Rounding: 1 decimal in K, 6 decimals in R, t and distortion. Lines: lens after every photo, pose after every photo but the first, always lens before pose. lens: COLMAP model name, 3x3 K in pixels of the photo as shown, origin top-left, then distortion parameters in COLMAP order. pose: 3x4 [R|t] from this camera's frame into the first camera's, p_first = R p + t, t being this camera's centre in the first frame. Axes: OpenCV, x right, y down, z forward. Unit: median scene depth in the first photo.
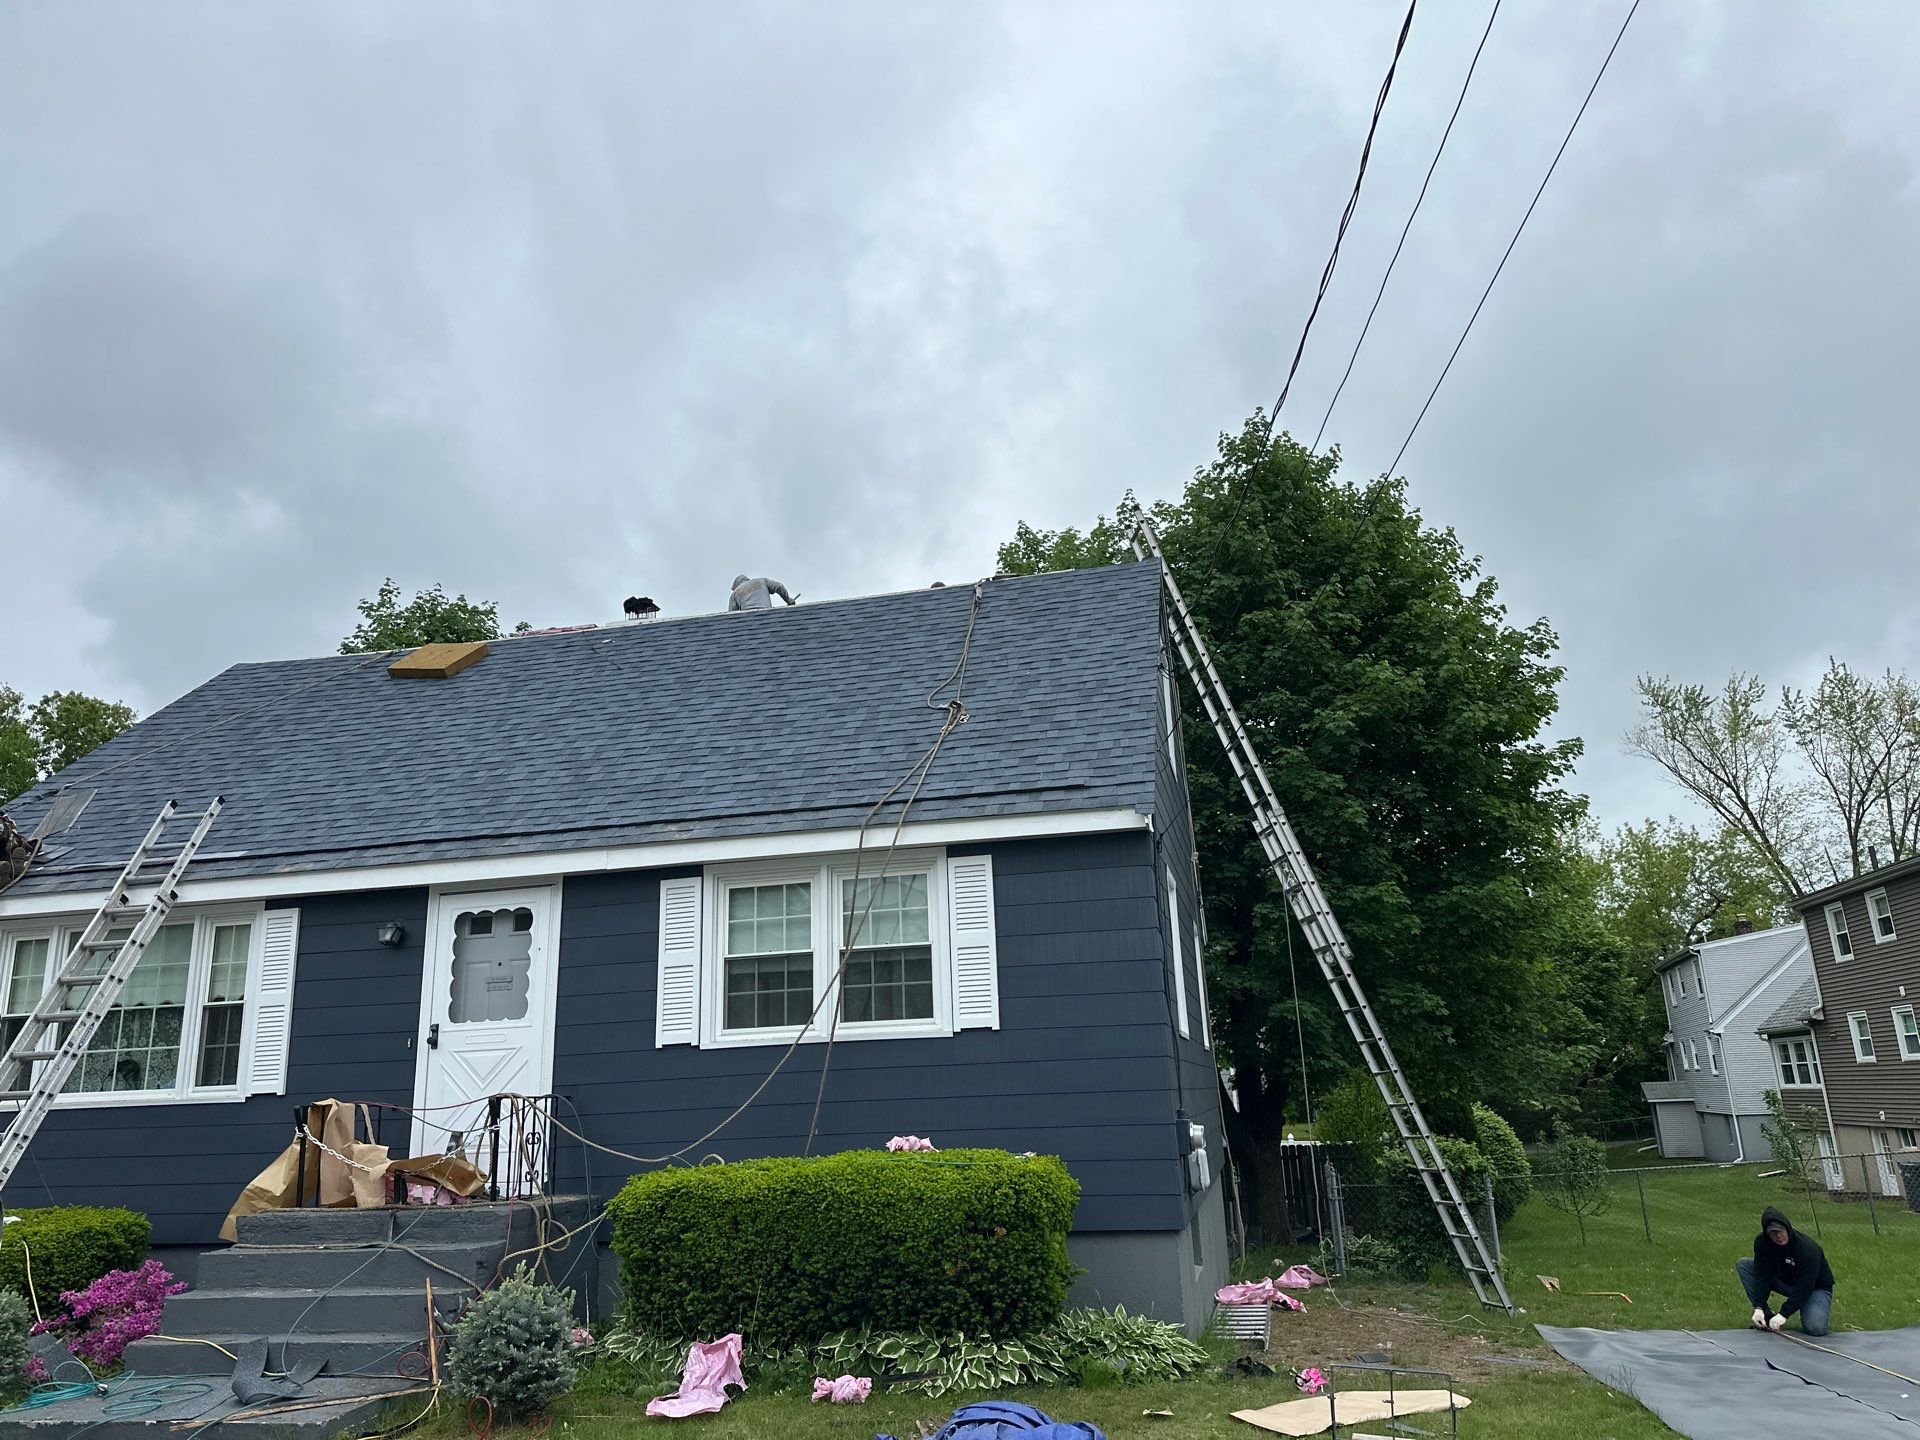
lens RADIAL K [[1332.3, 0, 961.4], [0, 1332.3, 722.6], [0, 0, 1]] dist [0.114392, -0.160427]
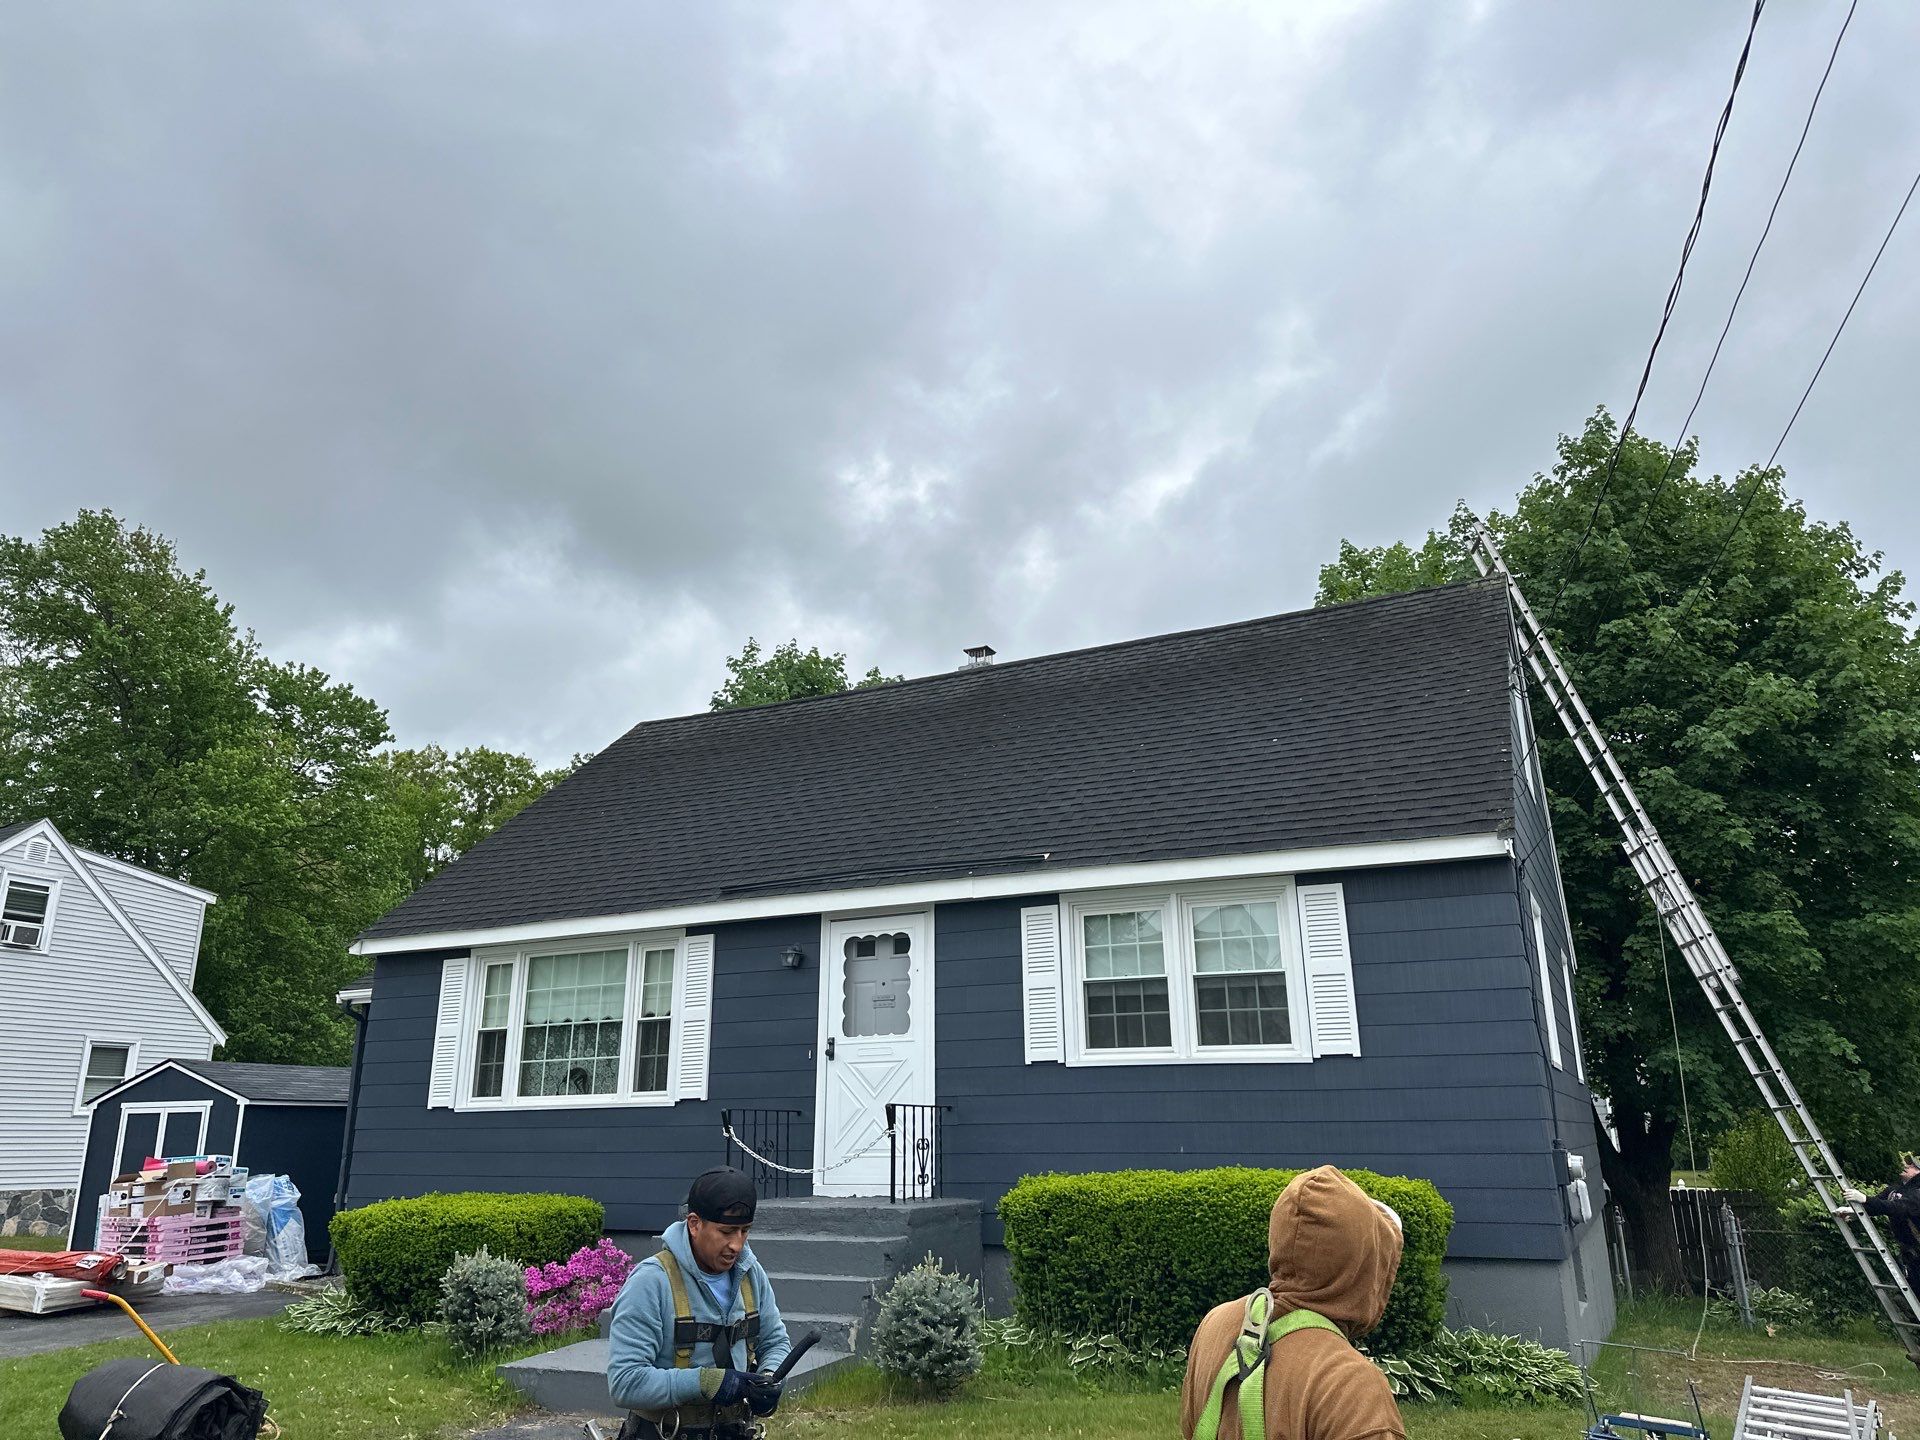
lens RADIAL K [[1332.3, 0, 961.4], [0, 1332.3, 722.6], [0, 0, 1]] dist [0.114392, -0.160427]
pose [[0.972285, -0.040646, -0.230239, -0.017238], [0.035567, 0.999025, -0.026166, -0.005335], [0.231078, 0.017252, 0.972782, -0.058099]]
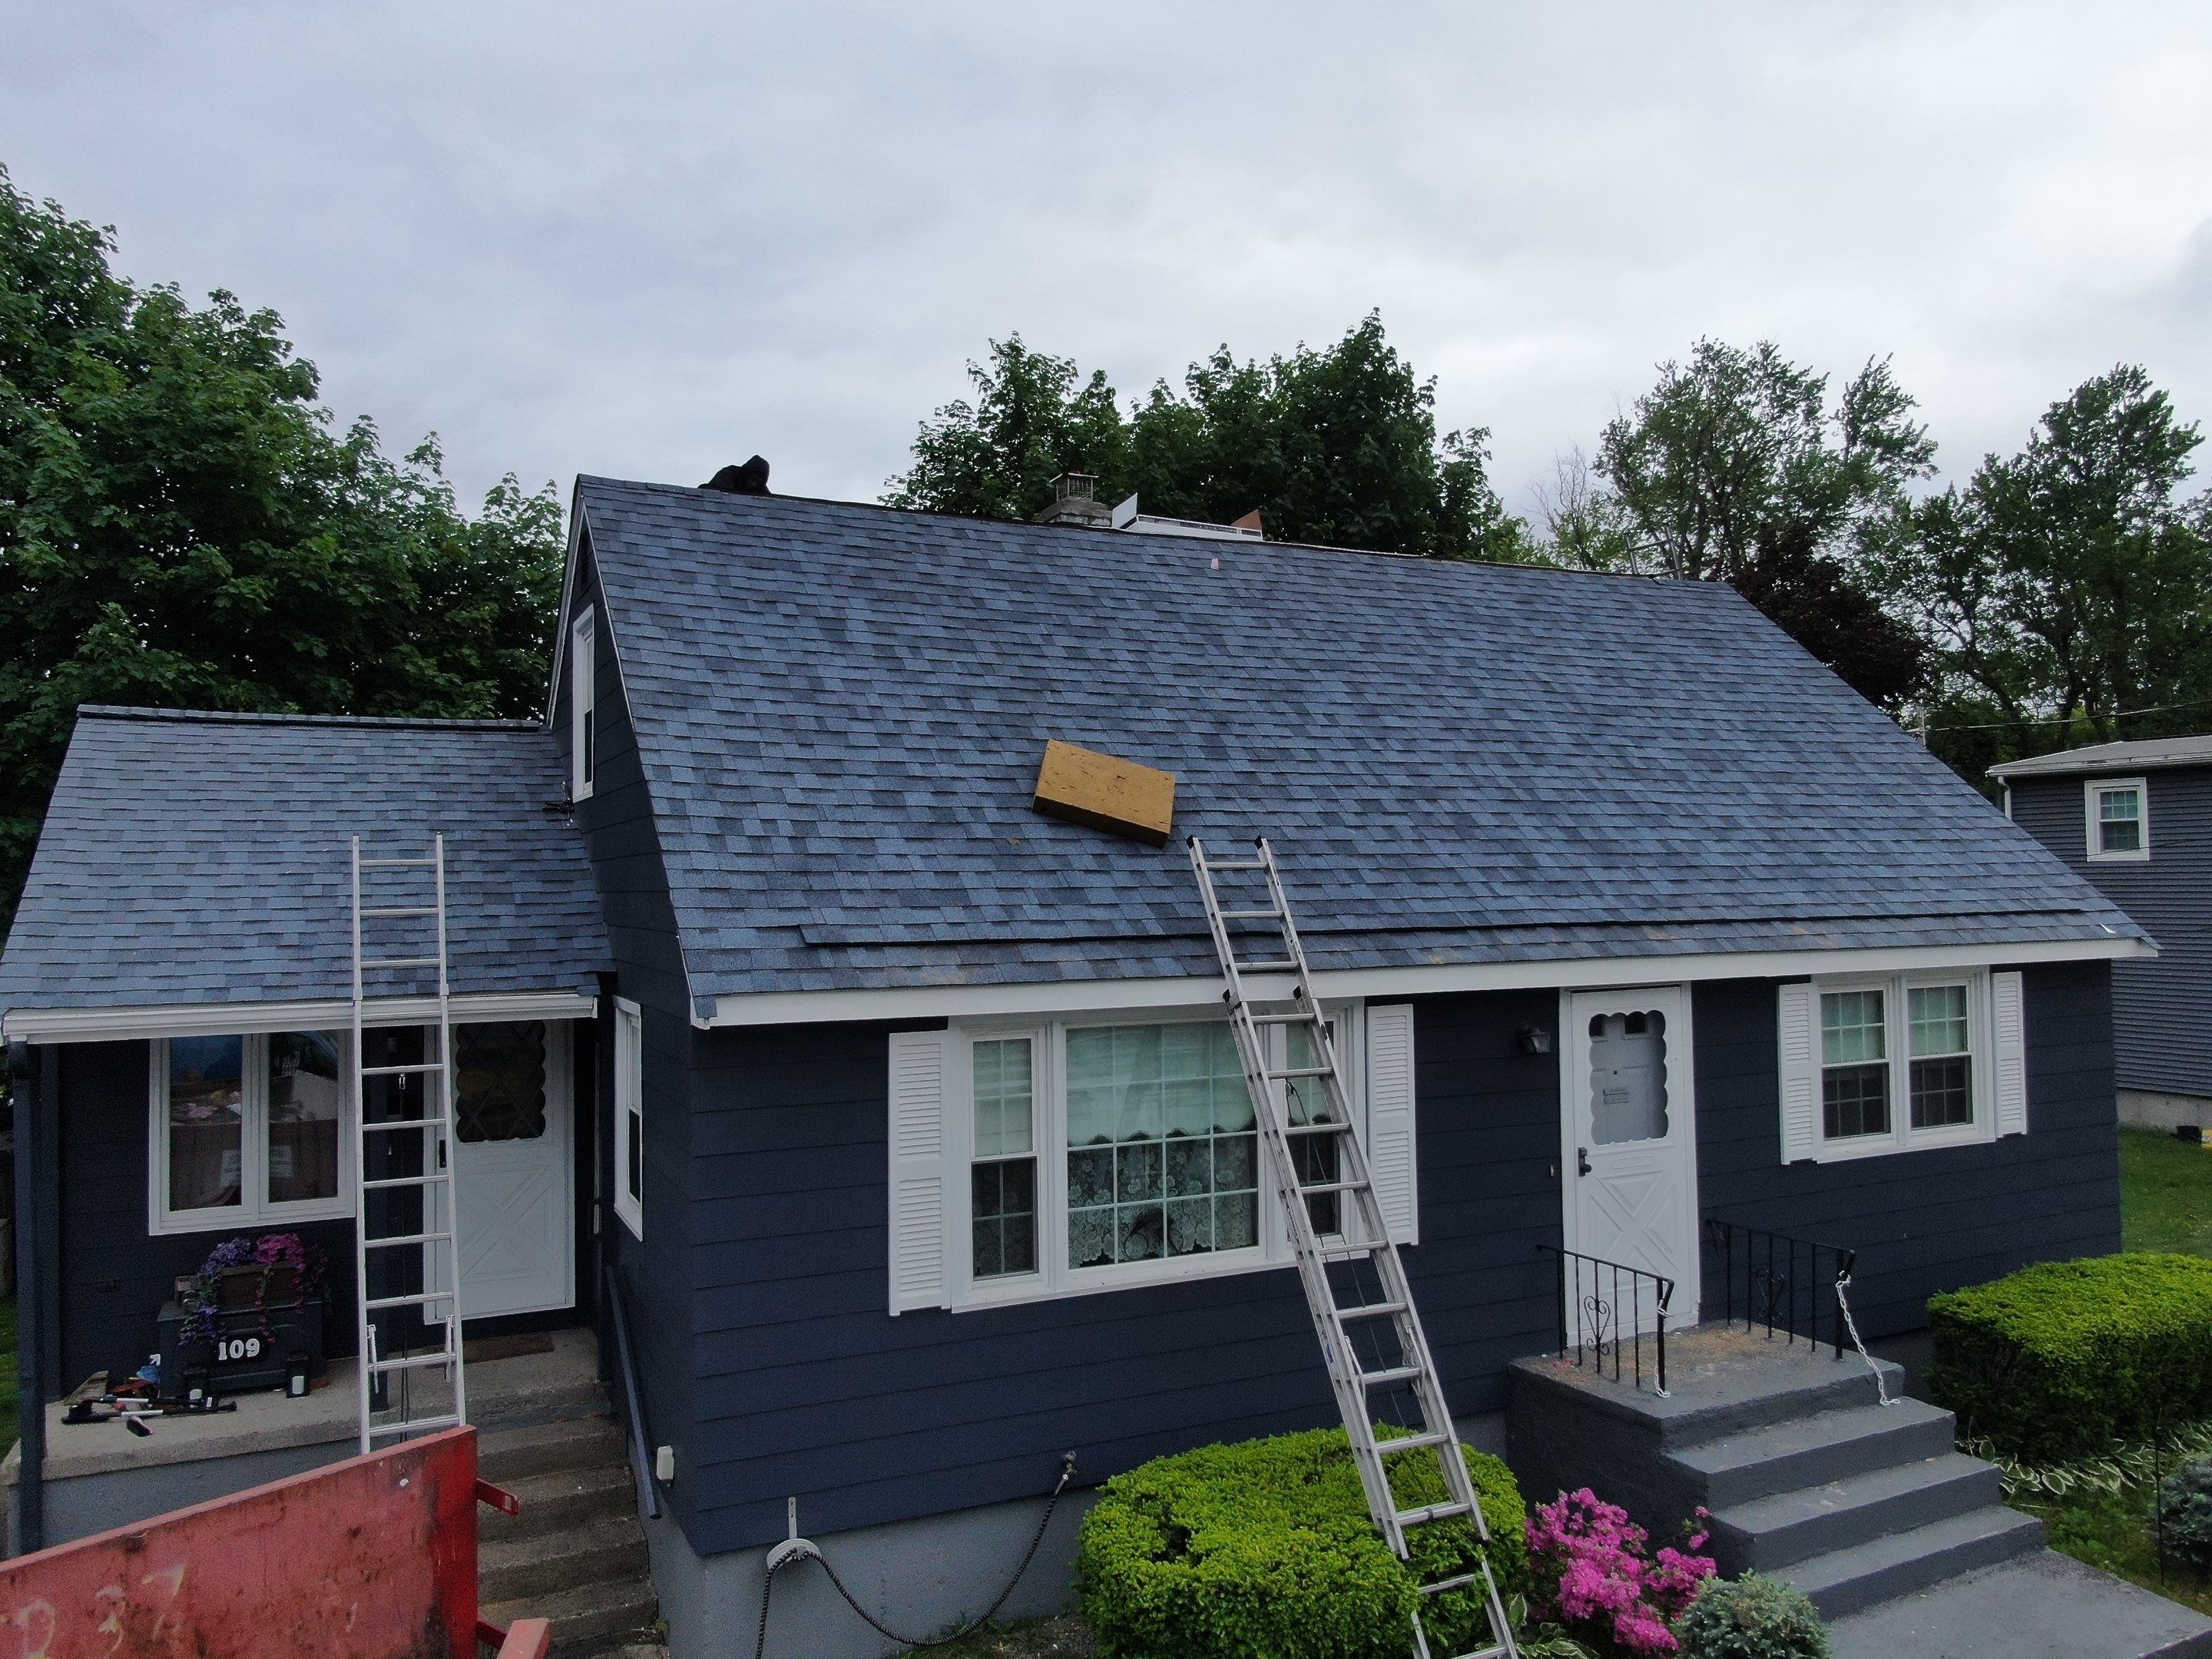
lens RADIAL K [[1599.9, 0, 1102.9], [0, 1599.9, 830.6], [0, 0, 1]] dist [-0.019920, 0.009101]
pose [[0.781126, 0.044137, 0.622811, -1.218459], [-0.183764, 0.969569, 0.161764, -0.072263], [-0.596719, -0.240808, 0.765466, 0.456198]]
